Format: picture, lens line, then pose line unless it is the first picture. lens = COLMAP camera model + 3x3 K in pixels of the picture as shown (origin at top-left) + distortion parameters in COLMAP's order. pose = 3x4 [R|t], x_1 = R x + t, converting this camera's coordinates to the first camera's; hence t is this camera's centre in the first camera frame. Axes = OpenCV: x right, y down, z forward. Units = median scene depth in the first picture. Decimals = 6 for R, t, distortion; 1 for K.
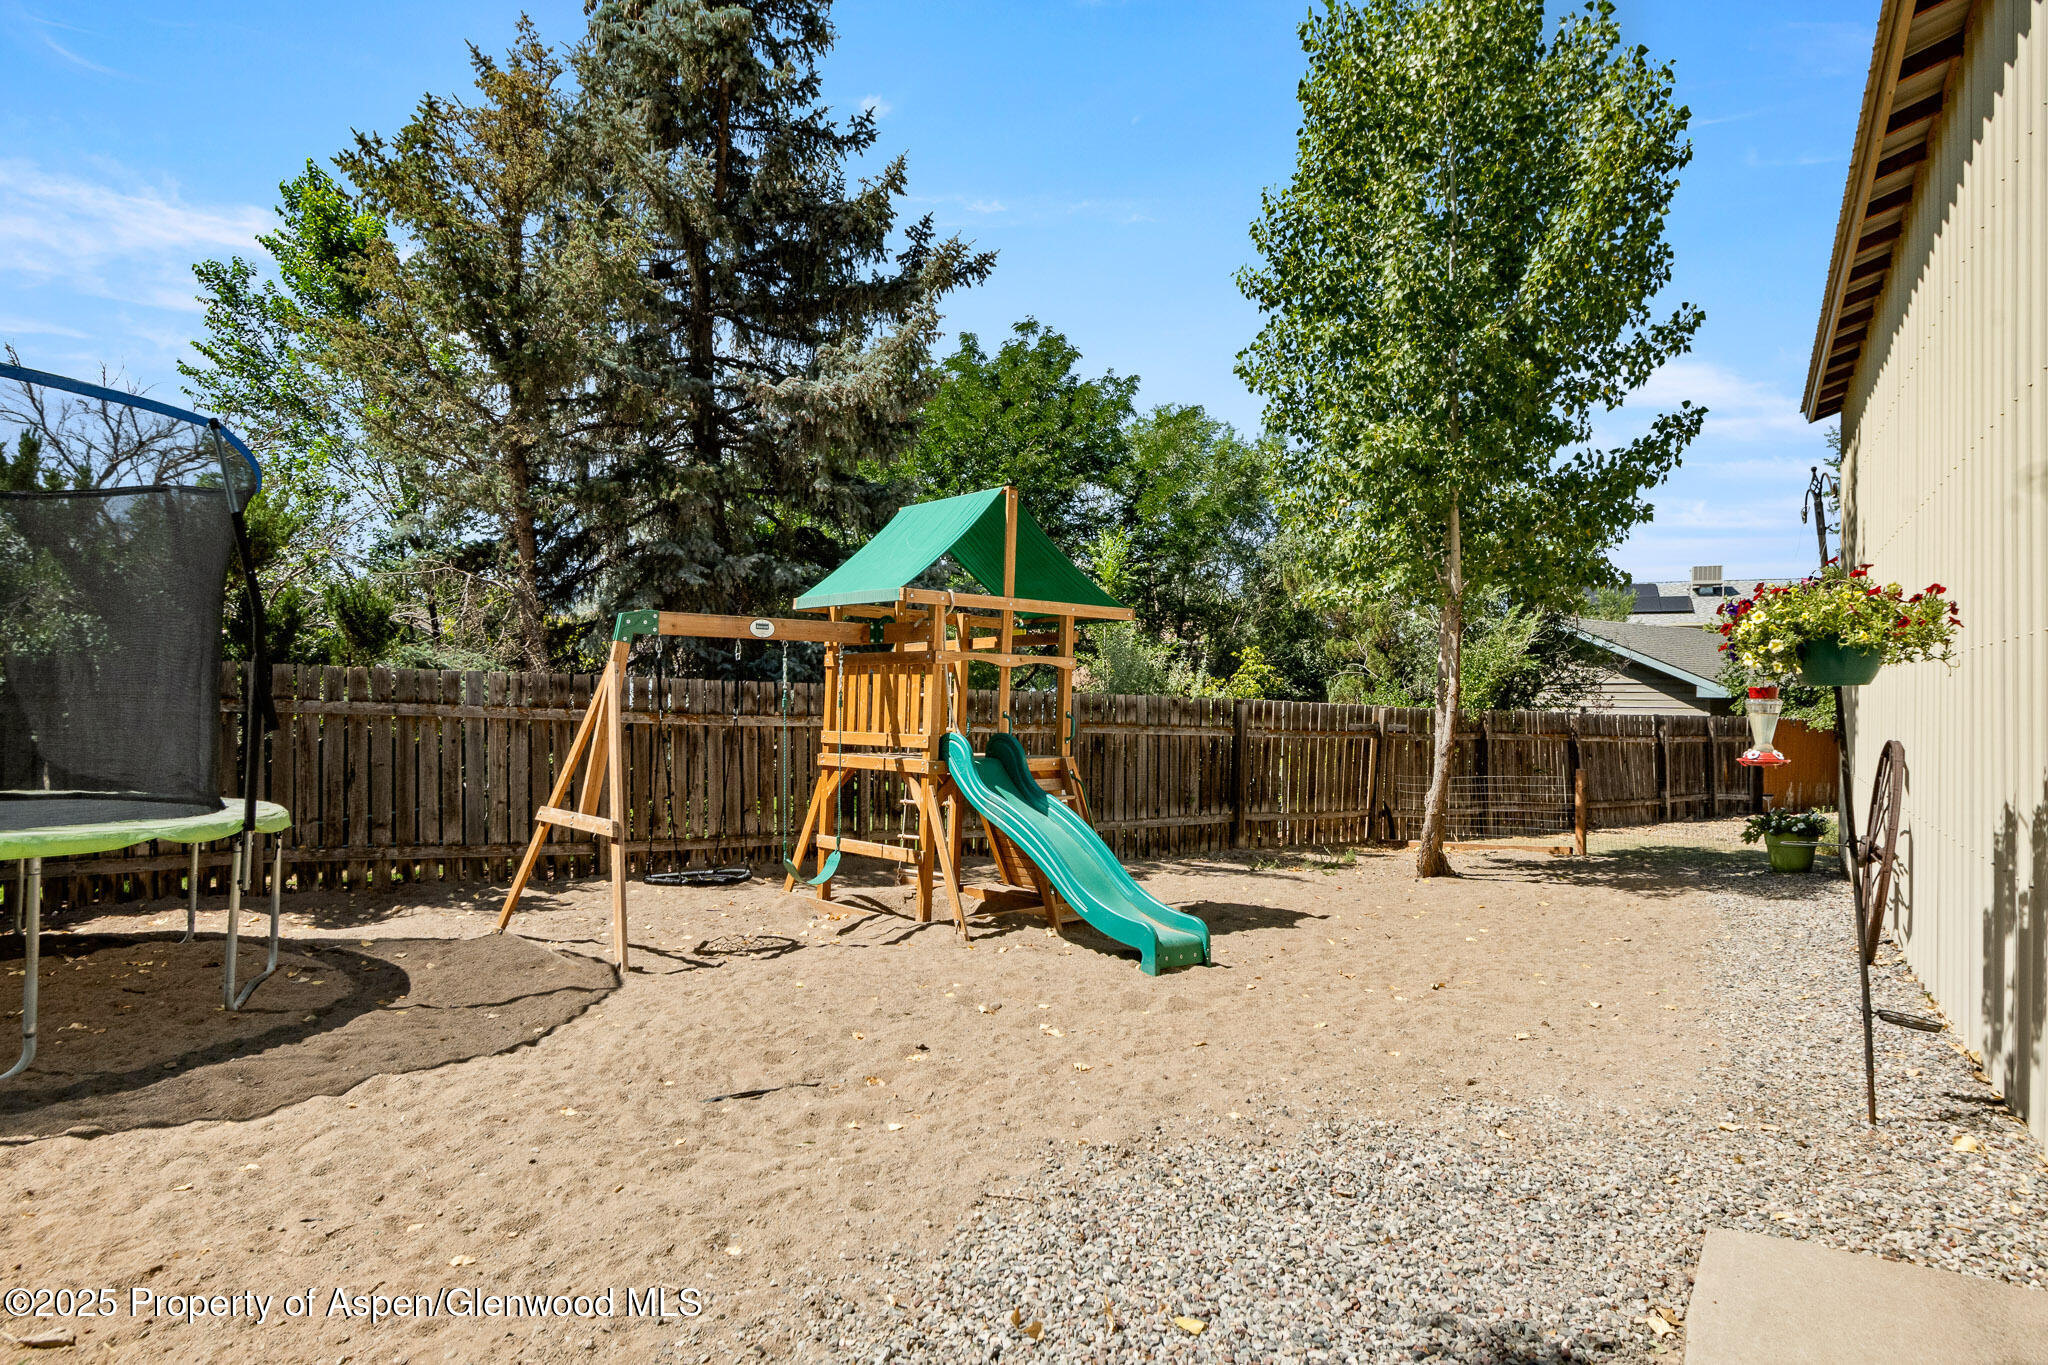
lens RADIAL K [[1245.7, 0, 1025.7], [0, 1245.7, 689.7], [0, 0, 1]] dist [0.000696, -0.000018]
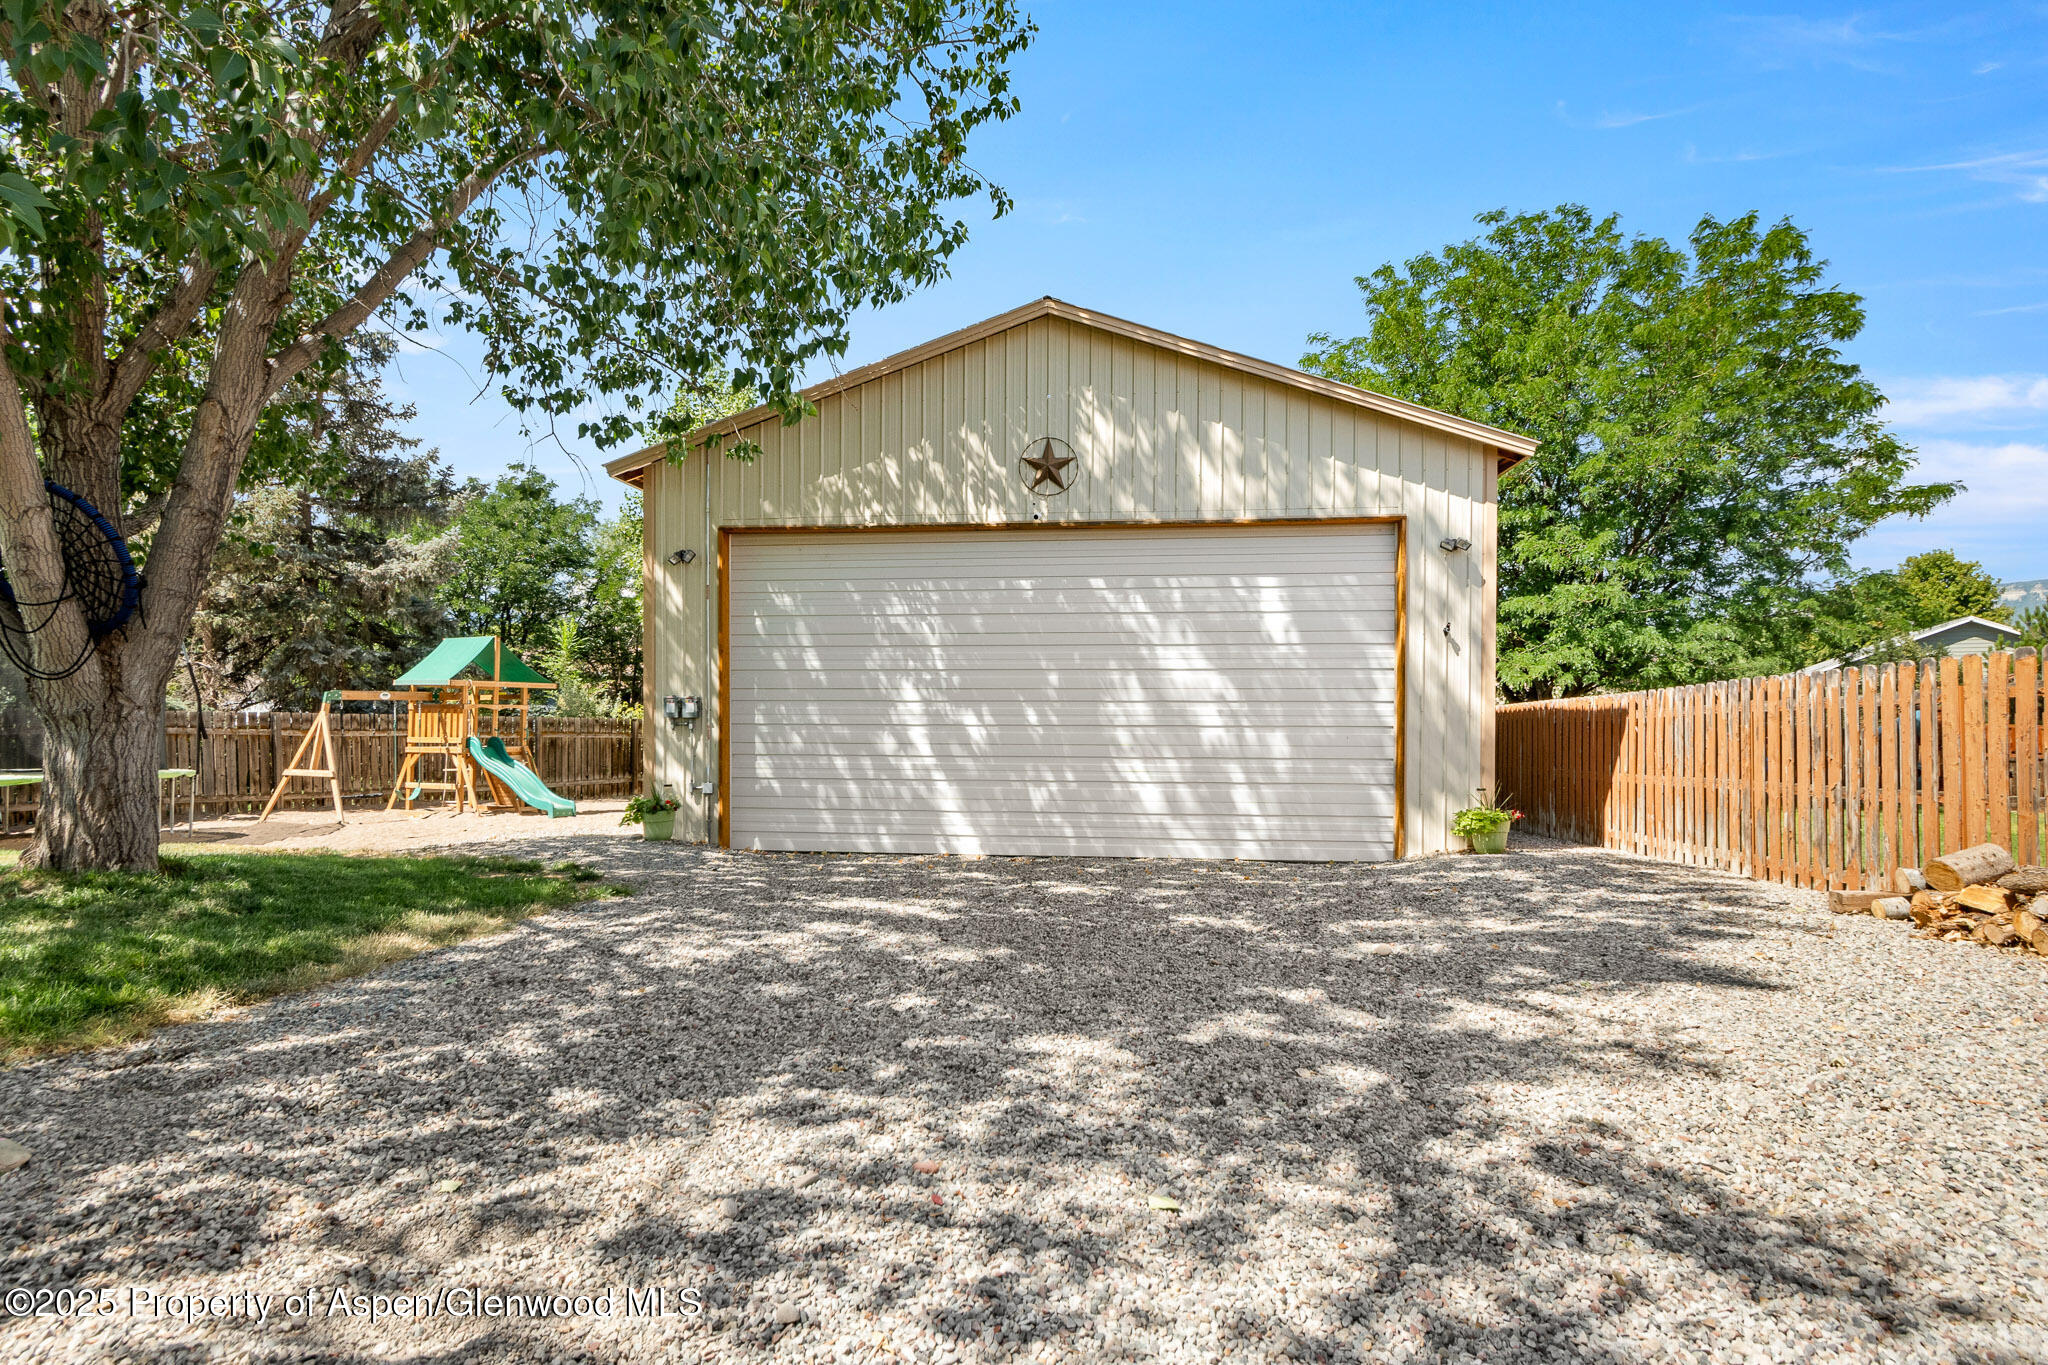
lens RADIAL K [[1058.8, 0, 1021.3], [0, 1058.8, 723.7], [0, 0, 1]] dist [-0.003272, -0.000116]
pose [[0.908328, -0.011672, 0.418096, 0.050832], [0.003021, 0.999768, 0.021347, -0.030806], [-0.418248, -0.018127, 0.908152, -1.270836]]
